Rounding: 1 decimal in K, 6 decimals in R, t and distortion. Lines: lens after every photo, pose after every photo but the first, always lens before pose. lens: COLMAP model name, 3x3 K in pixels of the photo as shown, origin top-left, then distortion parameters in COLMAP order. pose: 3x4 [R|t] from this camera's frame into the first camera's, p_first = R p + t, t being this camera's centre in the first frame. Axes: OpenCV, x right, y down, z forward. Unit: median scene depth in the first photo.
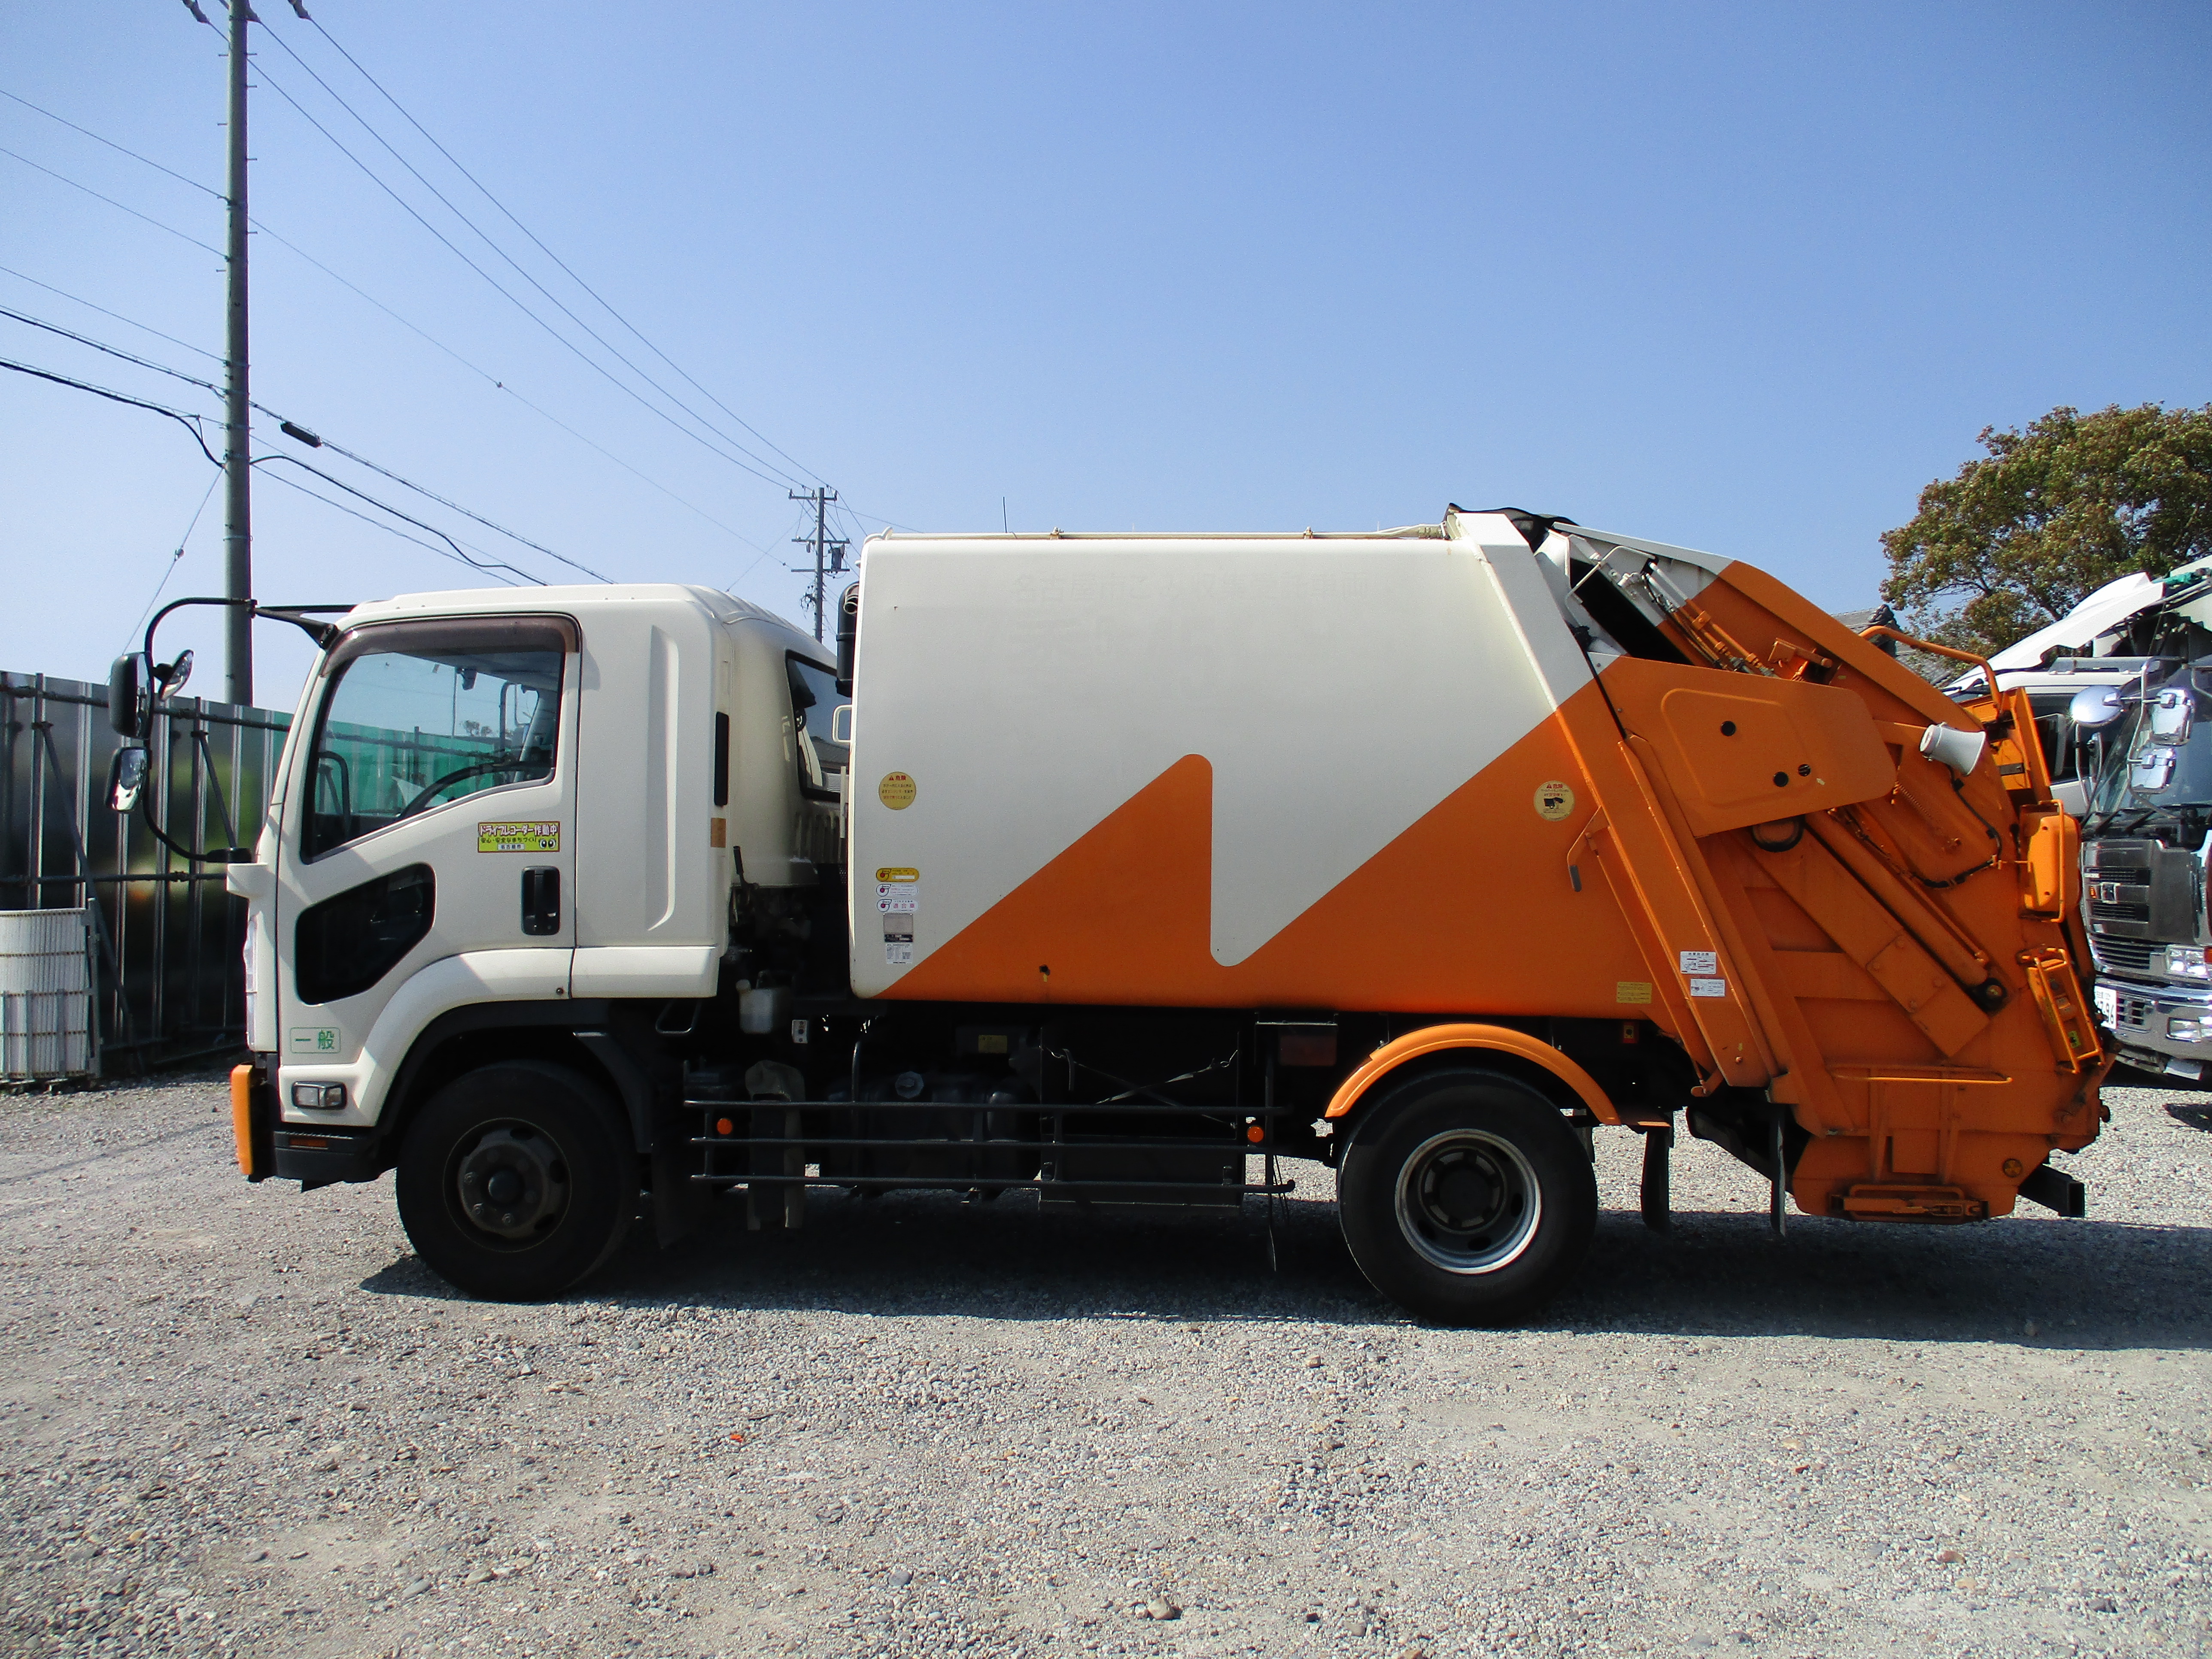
lens RADIAL K [[1836.5, 0, 1106.0], [0, 1836.5, 829.5], [0, 0, 1]] dist [0.009750, -0.051578]
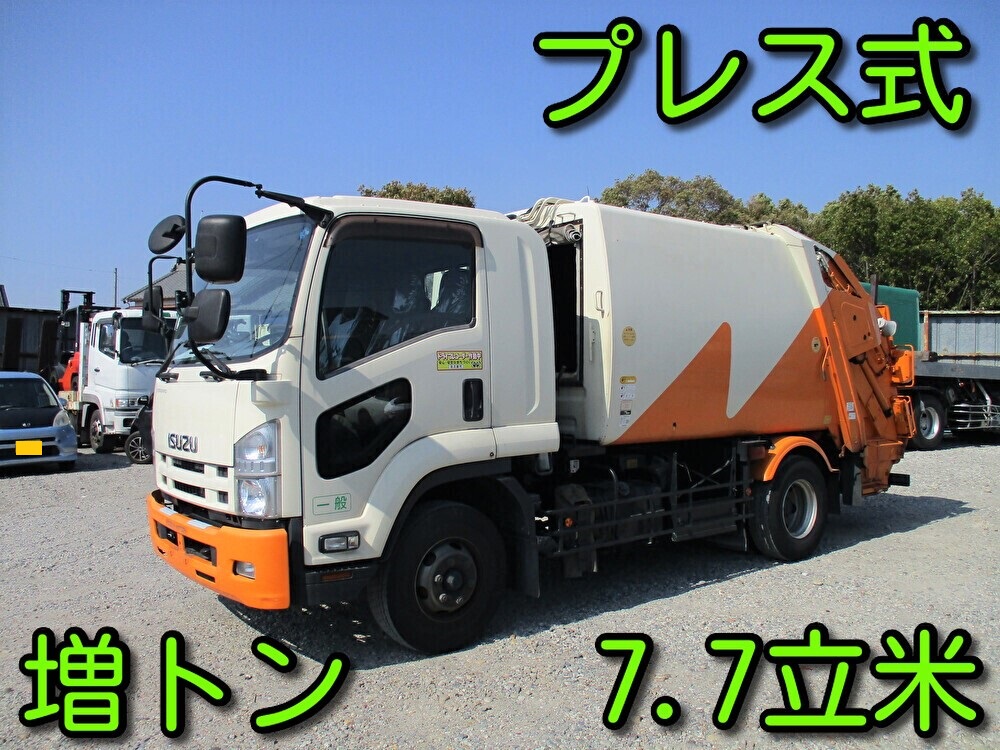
lens RADIAL K [[830.2, 0, 500.0], [0, 830.2, 375.0], [0, 0, 1]] dist [0.009750, -0.051578]
pose [[0.719800, -0.014845, 0.694023, -0.814090], [0.000039, 0.999772, 0.021344, 0.001294], [-0.694182, -0.015337, 0.719636, 0.467363]]
